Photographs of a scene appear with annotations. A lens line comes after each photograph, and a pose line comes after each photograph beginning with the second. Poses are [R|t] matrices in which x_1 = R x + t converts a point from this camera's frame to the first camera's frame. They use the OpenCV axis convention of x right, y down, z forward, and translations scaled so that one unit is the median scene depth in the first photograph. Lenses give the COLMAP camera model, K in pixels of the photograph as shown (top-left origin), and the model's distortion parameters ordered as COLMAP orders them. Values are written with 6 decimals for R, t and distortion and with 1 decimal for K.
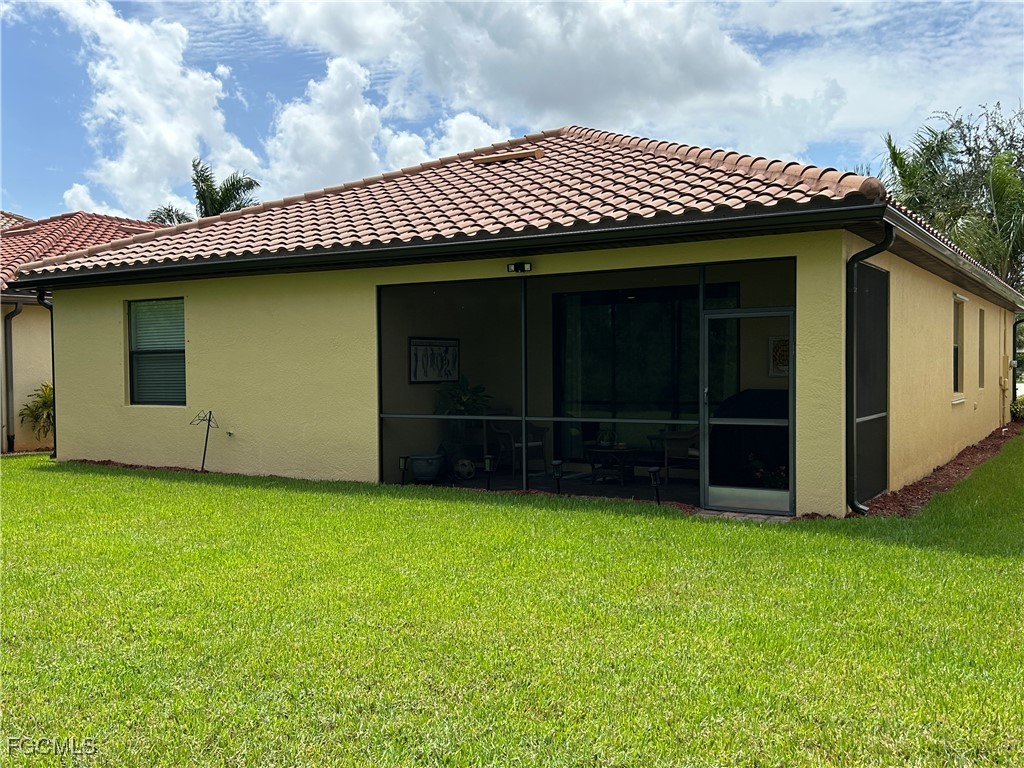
lens RADIAL K [[979.7, 0, 512.0], [0, 979.7, 384.0], [0, 0, 1]] dist [0.005950, 0.002170]
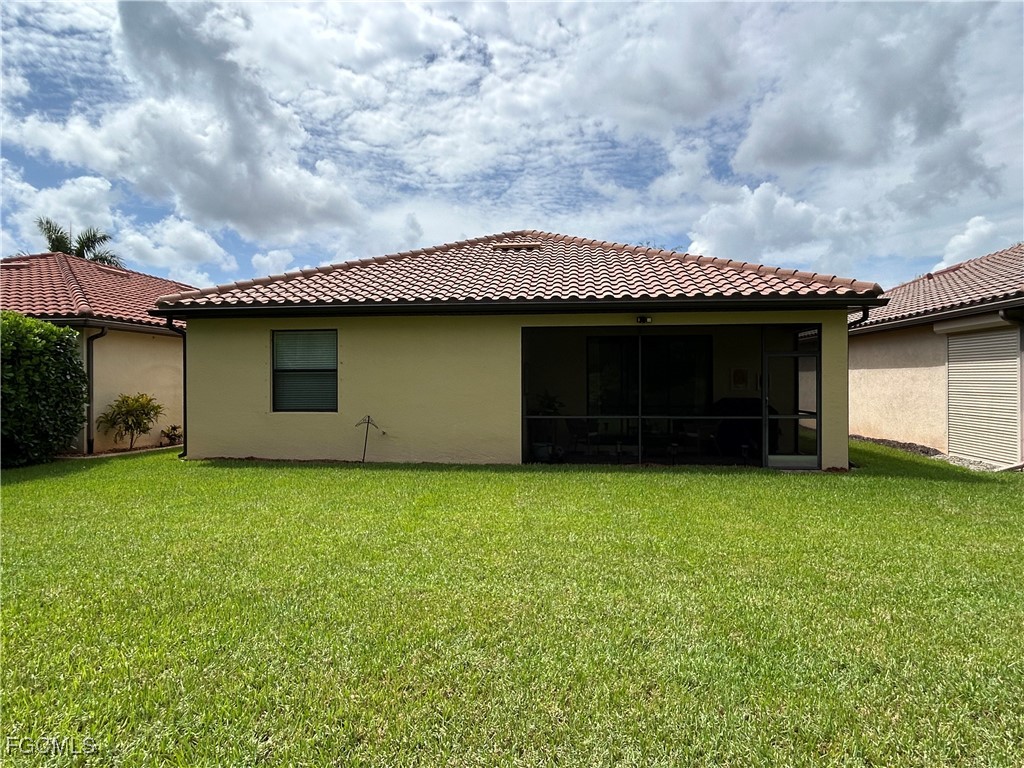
lens RADIAL K [[593.7, 0, 512.0], [0, 593.7, 384.0], [0, 0, 1]] dist [-0.003804, -0.000524]
pose [[0.904526, 0.003703, 0.426402, -0.475853], [0.002002, 0.999914, -0.012931, -0.005065], [-0.426413, 0.012550, 0.904441, 0.188541]]
